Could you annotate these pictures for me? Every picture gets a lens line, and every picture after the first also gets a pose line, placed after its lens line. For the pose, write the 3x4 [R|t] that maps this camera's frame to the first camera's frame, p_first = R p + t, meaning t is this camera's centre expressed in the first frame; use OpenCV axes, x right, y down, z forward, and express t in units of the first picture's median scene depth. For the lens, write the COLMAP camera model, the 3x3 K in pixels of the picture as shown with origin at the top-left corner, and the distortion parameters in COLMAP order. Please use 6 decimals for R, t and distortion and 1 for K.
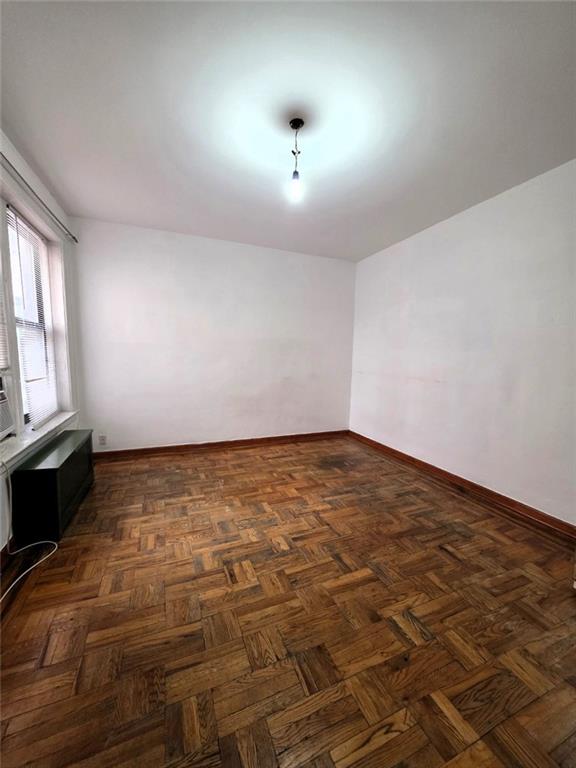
lens RADIAL K [[302.4, 0, 289.6], [0, 302.4, 384.6], [0, 0, 1]] dist [-0.007071, 0.000779]
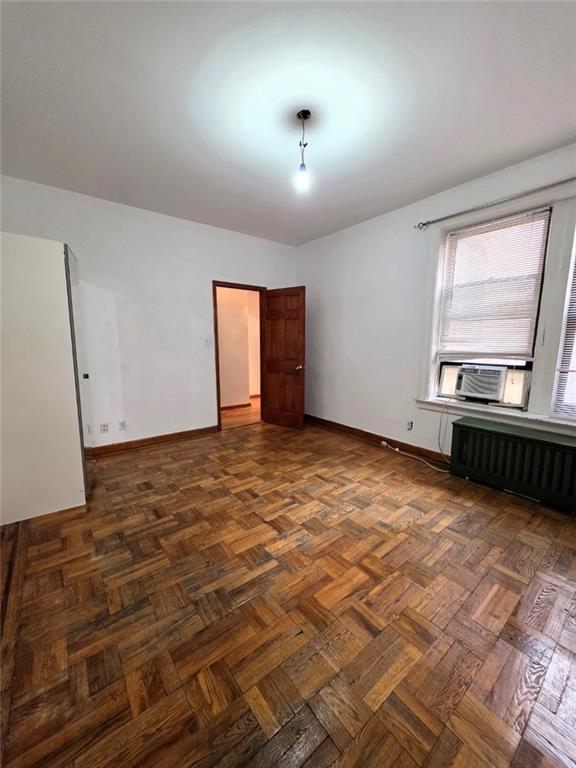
lens RADIAL K [[302.4, 0, 288.2], [0, 302.4, 383.0], [0, 0, 1]] dist [-0.007071, 0.000779]
pose [[-0.961891, 0.023374, -0.272432, 0.277663], [-0.044504, 0.969672, 0.240325, -0.163821], [0.269787, 0.243291, -0.931678, 1.623495]]
